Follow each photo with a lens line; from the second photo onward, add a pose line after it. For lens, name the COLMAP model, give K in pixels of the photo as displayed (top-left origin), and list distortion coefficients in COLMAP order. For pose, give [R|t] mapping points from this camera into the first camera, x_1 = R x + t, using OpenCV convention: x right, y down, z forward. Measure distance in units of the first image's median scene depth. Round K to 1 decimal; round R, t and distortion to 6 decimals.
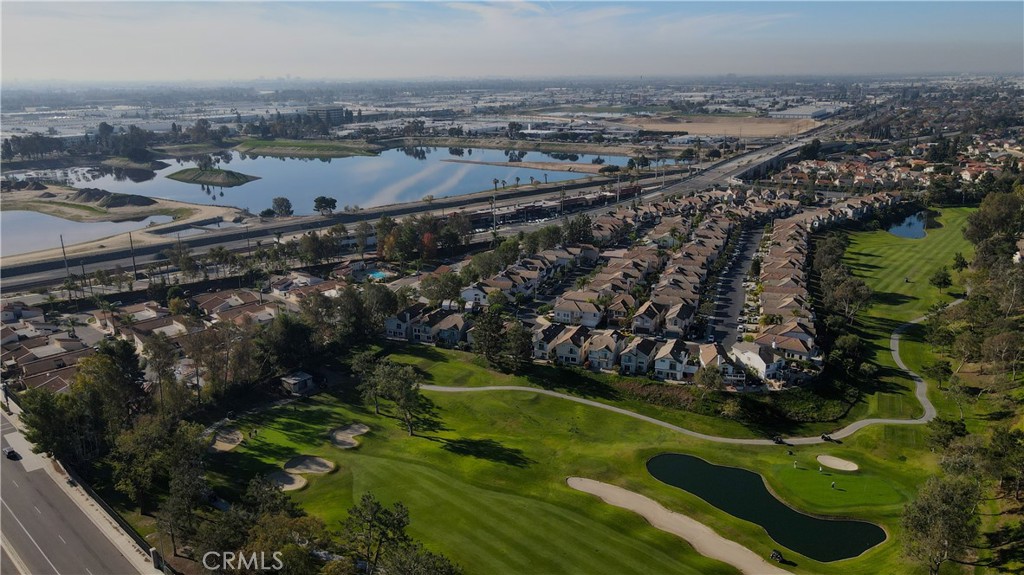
lens RADIAL K [[748.3, 0, 512.0], [0, 748.3, 287.5], [0, 0, 1]] dist [-0.000163, 0.012966]
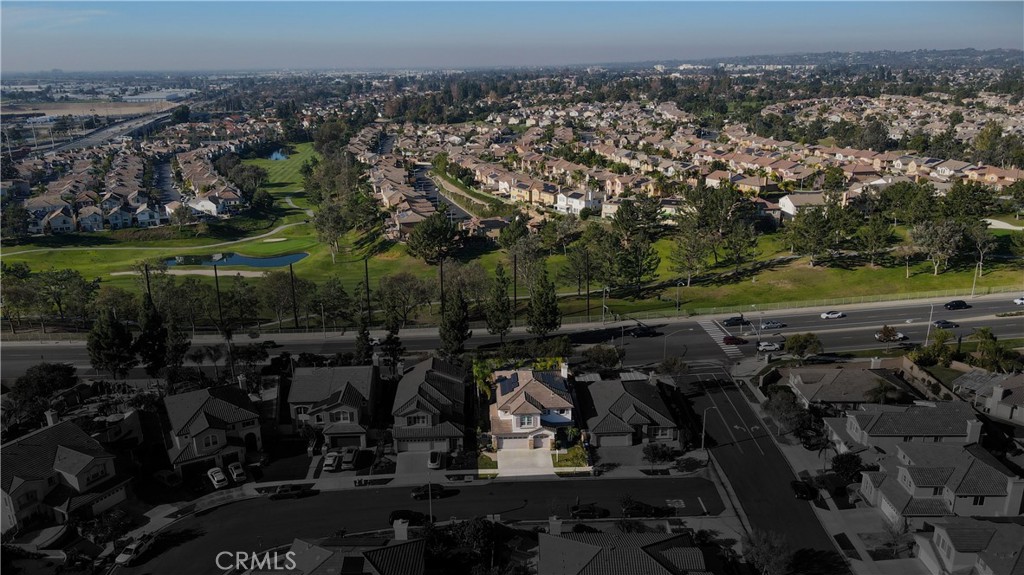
lens RADIAL K [[748.3, 0, 512.0], [0, 748.3, 287.5], [0, 0, 1]] dist [-0.000163, 0.012966]
pose [[0.690307, -0.202795, 0.694514, -0.226417], [0.202532, 0.975701, 0.083596, 0.178999], [-0.694591, 0.082954, 0.714606, -0.328785]]
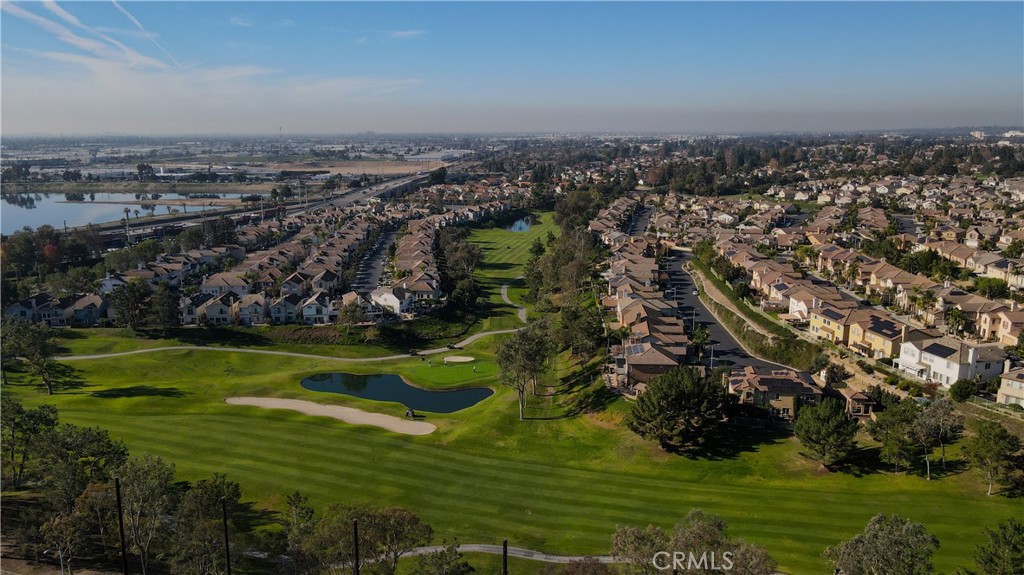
lens RADIAL K [[749.1, 0, 512.0], [0, 749.1, 287.5], [0, 0, 1]] dist [-0.035591, 0.074248]
pose [[0.897140, -0.081478, 0.434167, -0.004743], [0.114268, 0.992195, -0.049917, 0.110656], [-0.426711, 0.094394, 0.899448, -0.084493]]
